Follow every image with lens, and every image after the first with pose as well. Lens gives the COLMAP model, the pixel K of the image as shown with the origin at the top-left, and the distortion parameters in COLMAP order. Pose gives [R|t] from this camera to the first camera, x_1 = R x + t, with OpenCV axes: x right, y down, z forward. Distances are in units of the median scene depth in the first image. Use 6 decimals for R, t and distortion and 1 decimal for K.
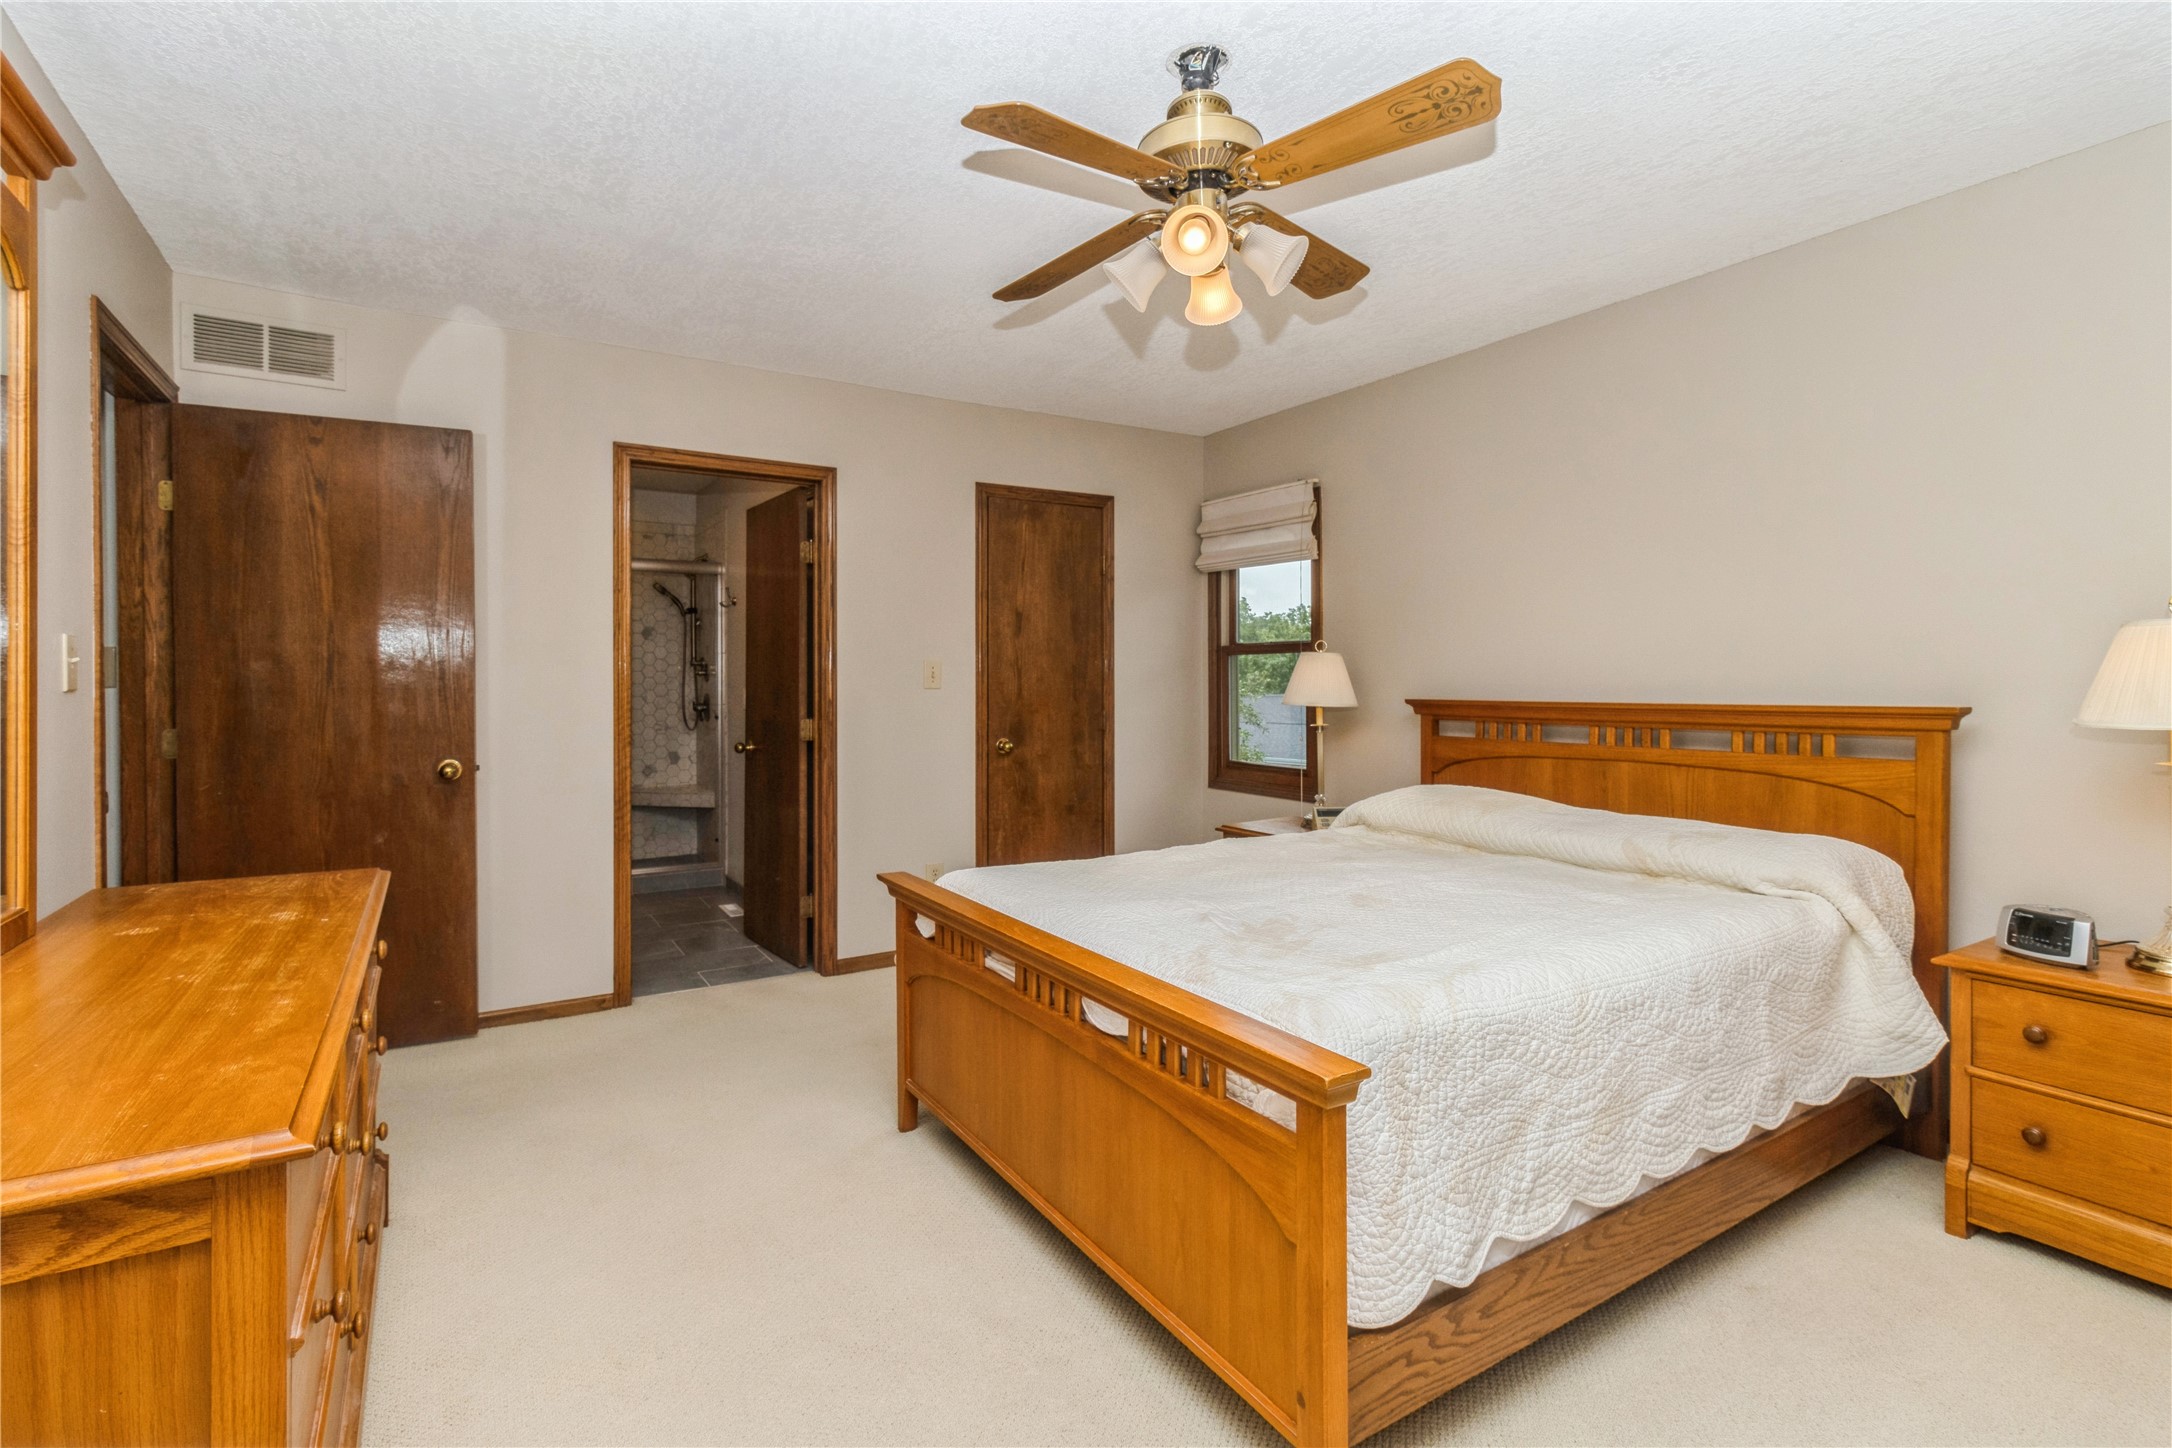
lens RADIAL K [[1020.6, 0, 1100.9], [0, 1020.6, 673.2], [0, 0, 1]] dist [0.000734, -0.000306]
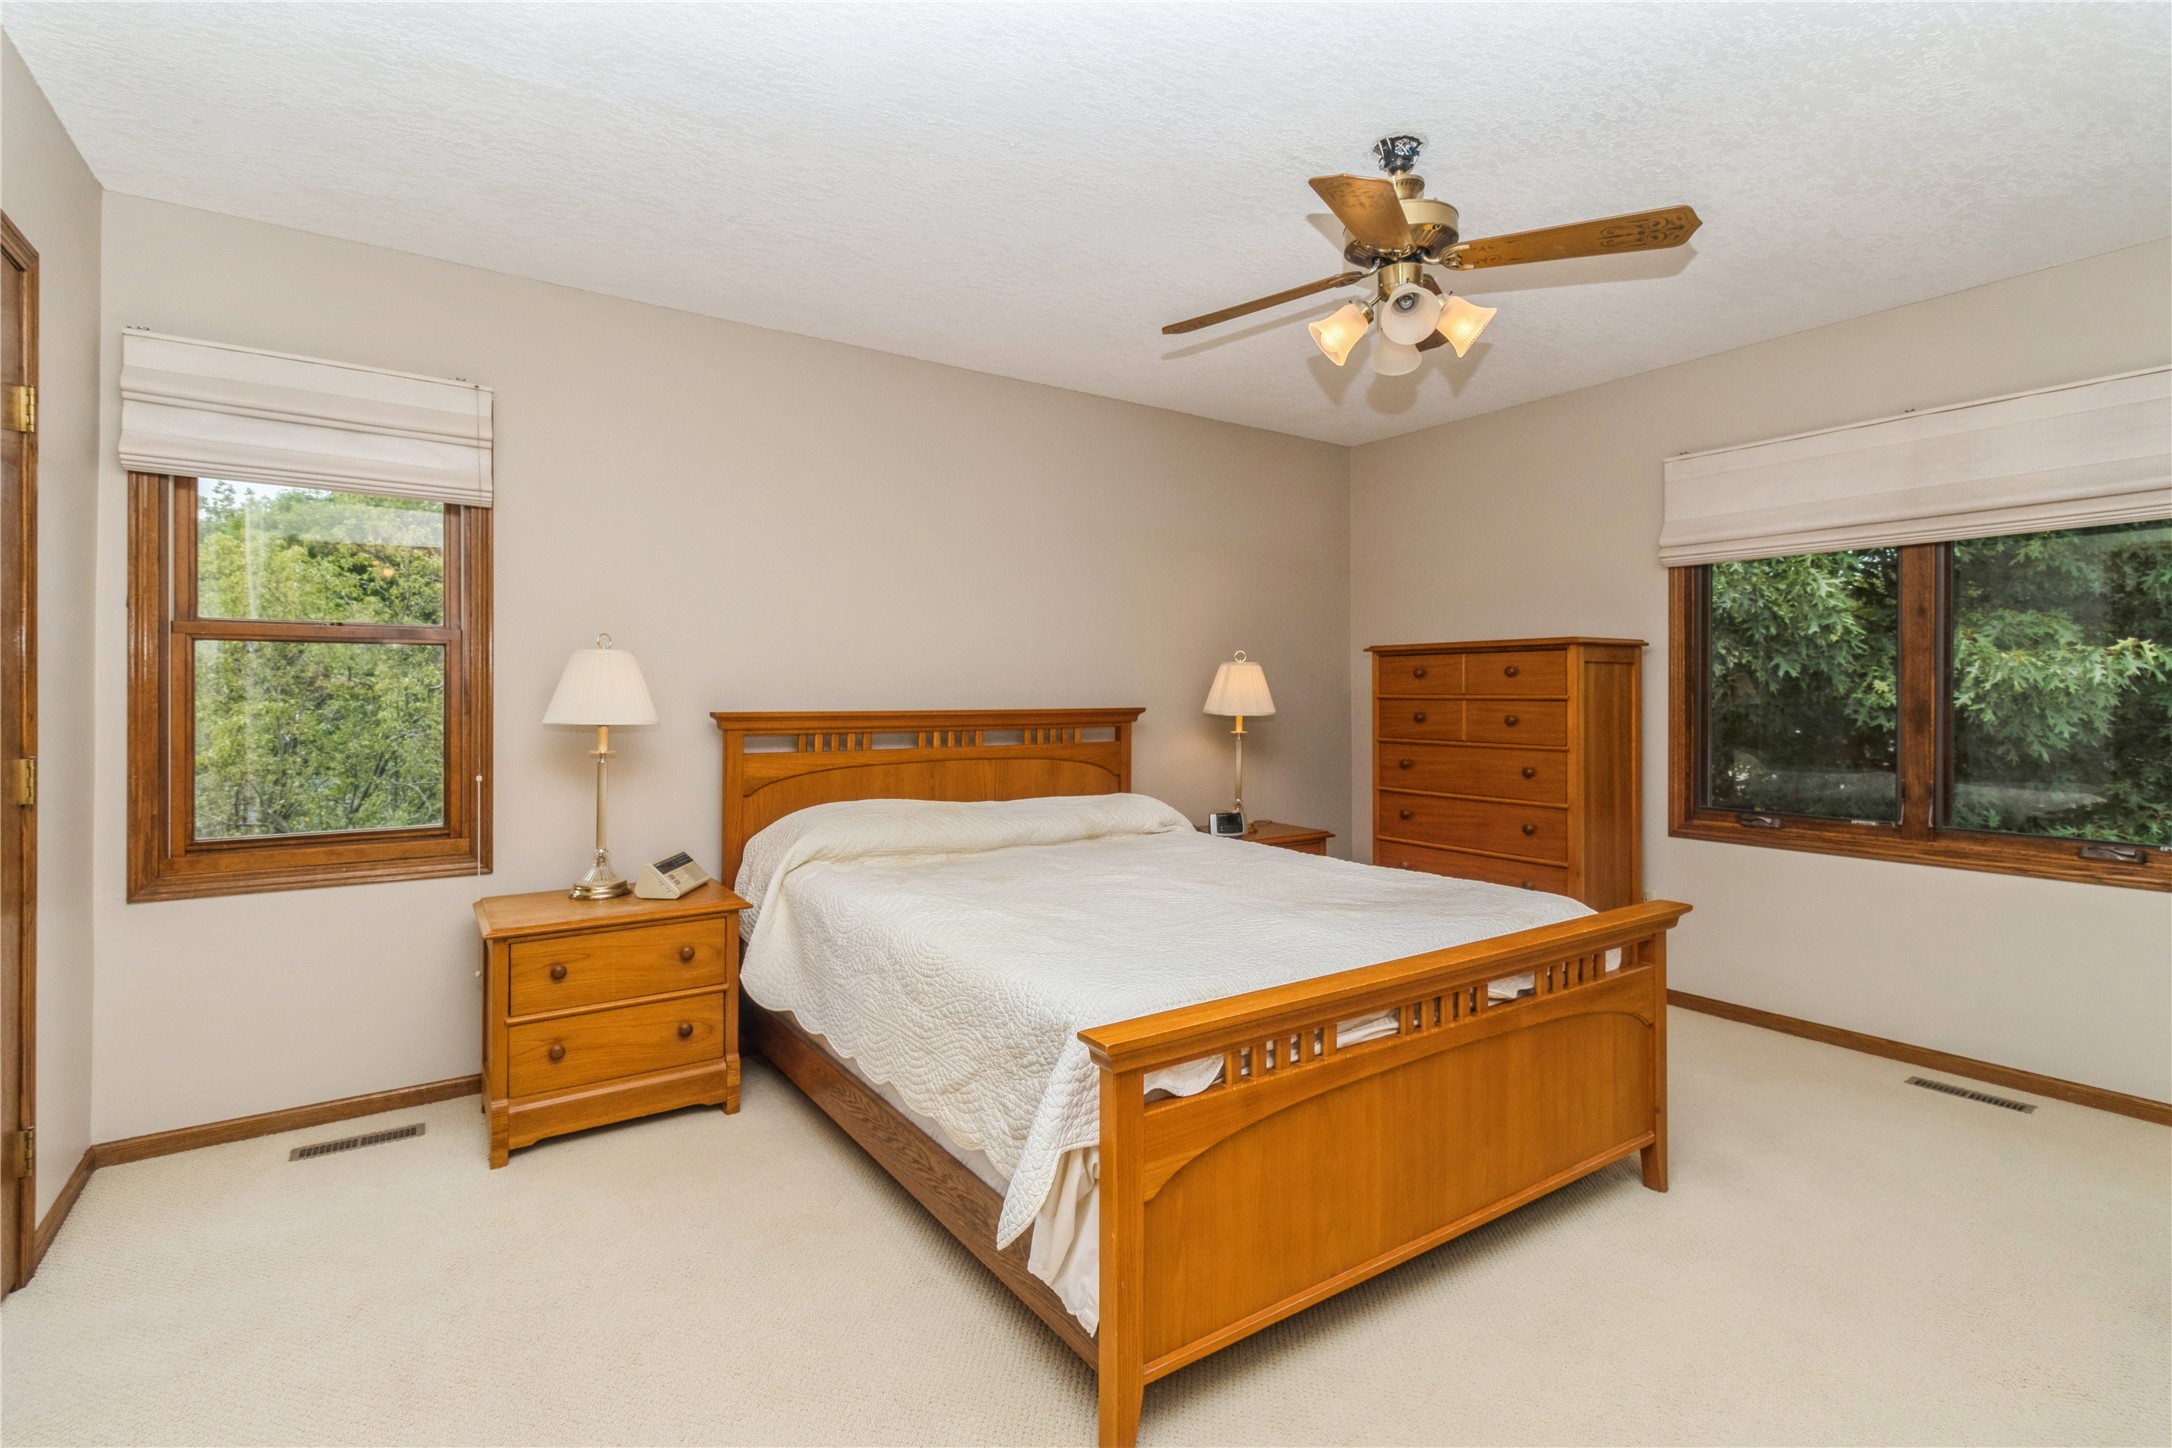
lens RADIAL K [[1021.7, 0, 1092.6], [0, 1021.7, 669.9], [0, 0, 1]] dist [-0.000267, -0.000673]
pose [[-0.039854, 0.018937, 0.999026, -0.609817], [-0.013976, 0.999712, -0.019508, 0.003485], [-0.999108, -0.014740, -0.039578, 0.813808]]
